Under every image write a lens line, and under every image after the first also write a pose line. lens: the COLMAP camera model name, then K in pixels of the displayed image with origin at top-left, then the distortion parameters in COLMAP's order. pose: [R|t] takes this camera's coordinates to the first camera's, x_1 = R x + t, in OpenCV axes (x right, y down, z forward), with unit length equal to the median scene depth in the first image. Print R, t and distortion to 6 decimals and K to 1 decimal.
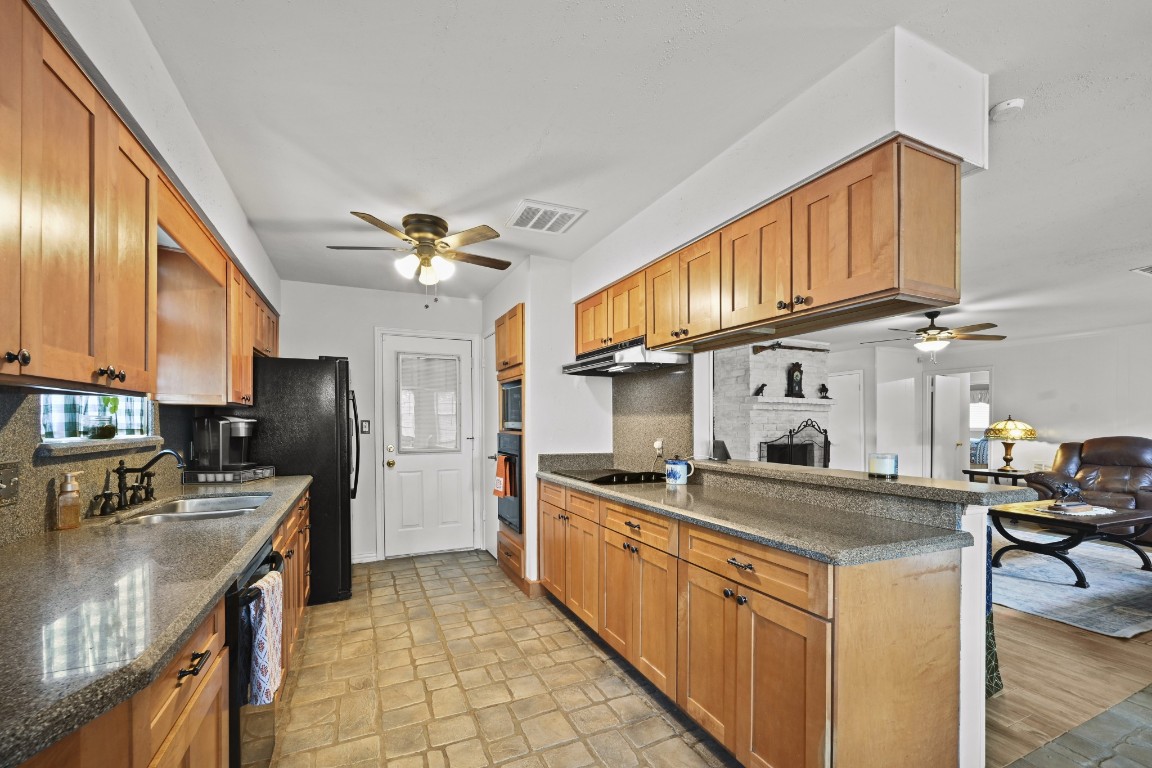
lens RADIAL K [[472.7, 0, 582.3], [0, 472.7, 425.8], [0, 0, 1]] dist [0.002115, 0.001408]
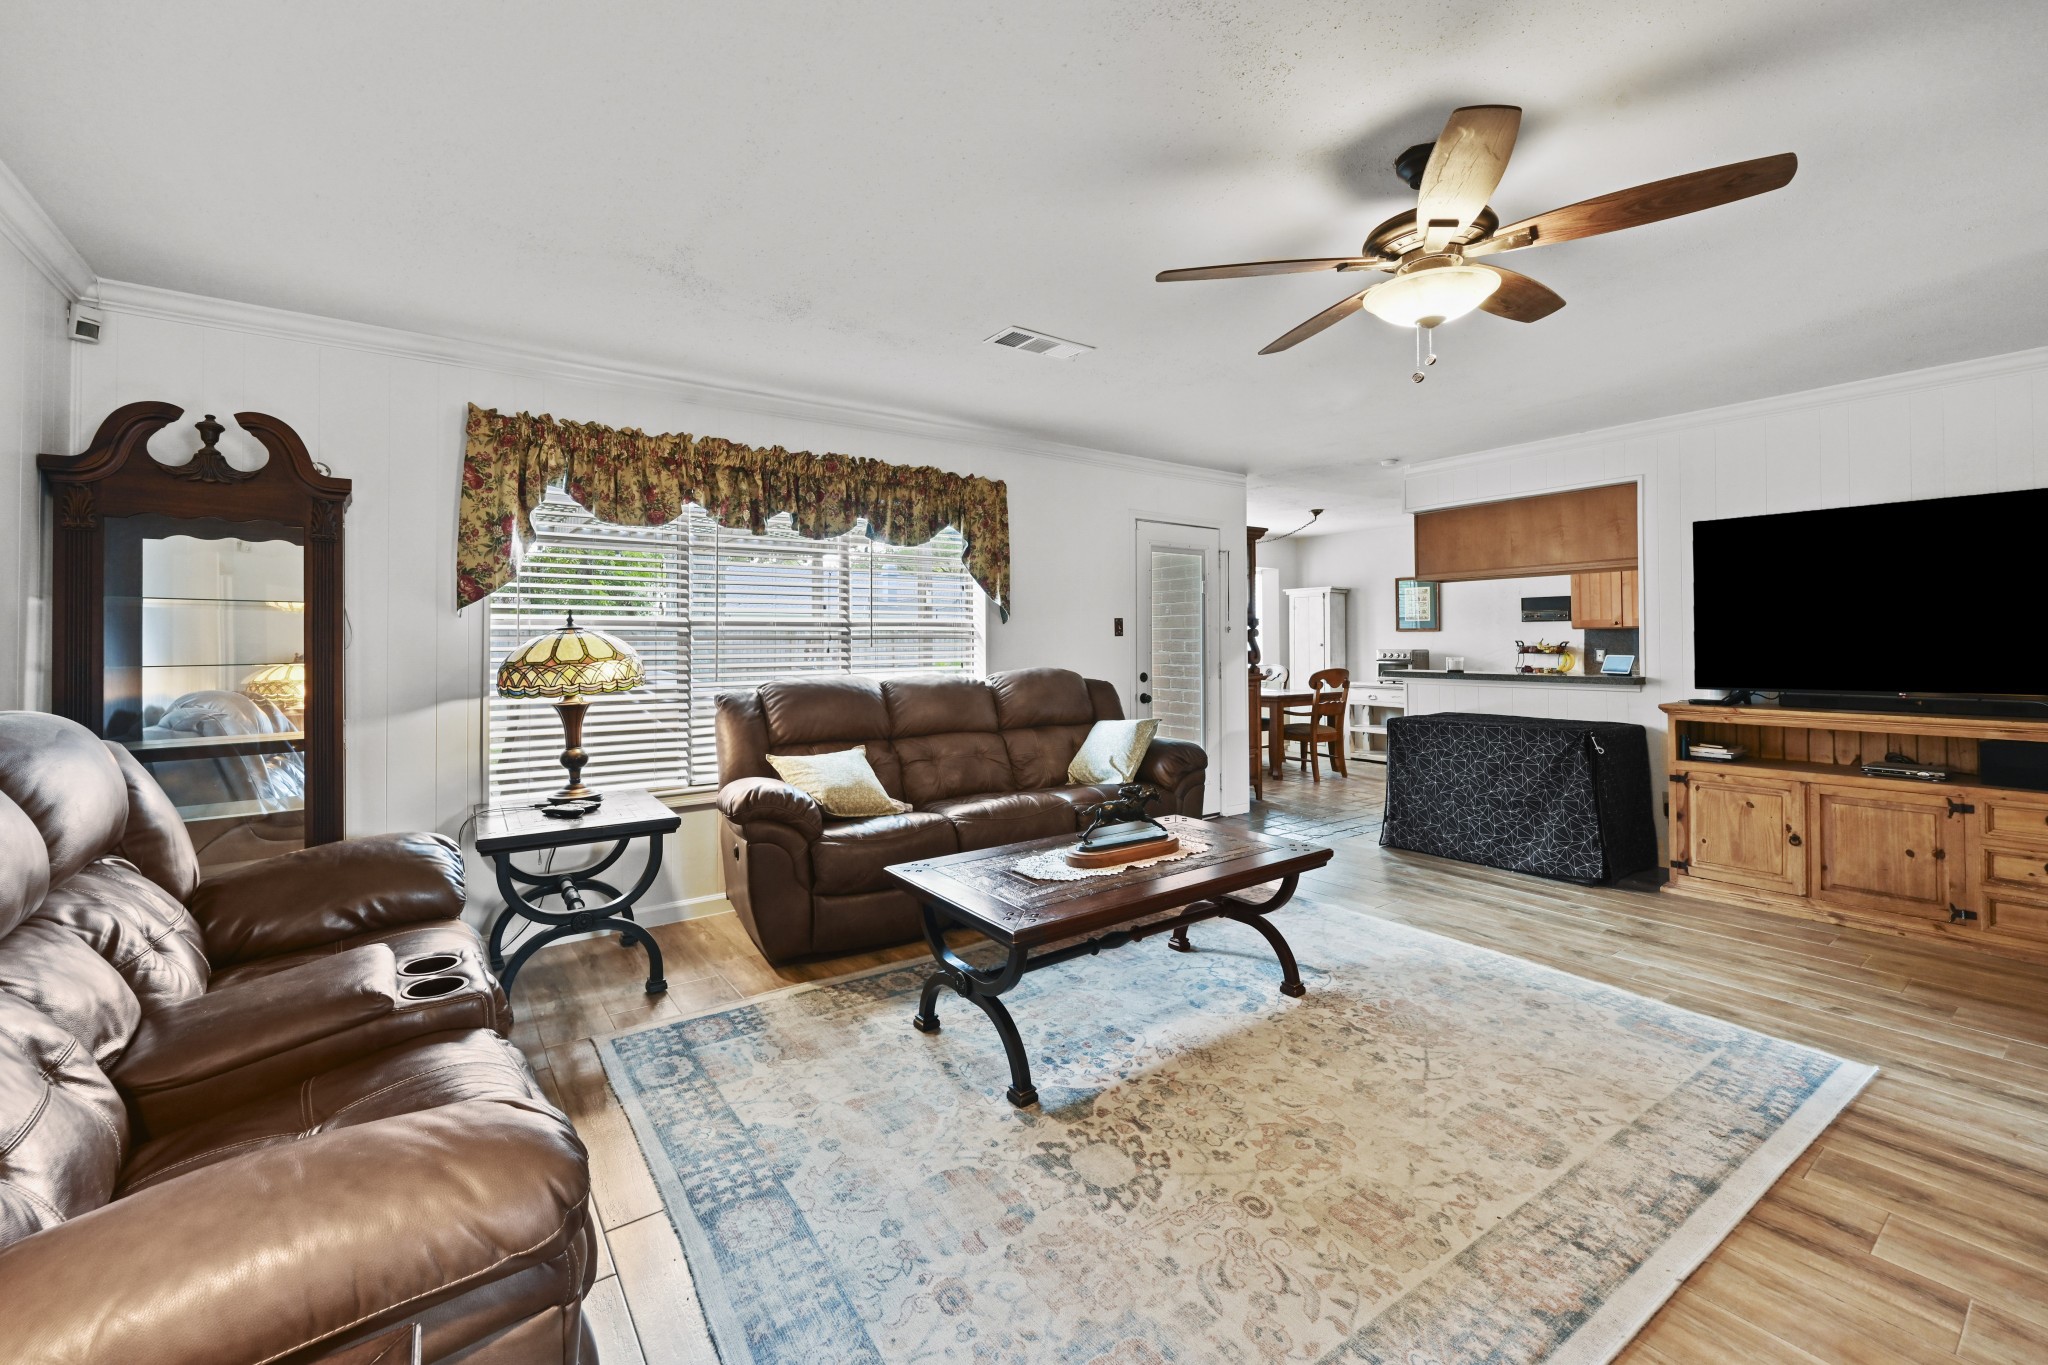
lens RADIAL K [[840.4, 0, 1012.7], [0, 840.4, 635.3], [0, 0, 1]] dist [0.002115, 0.001408]
pose [[-0.983939, 0.001412, -0.178497, 1.347957], [0.001647, 0.999998, -0.001165, -0.009232], [0.178495, -0.001440, -0.983940, 1.818957]]
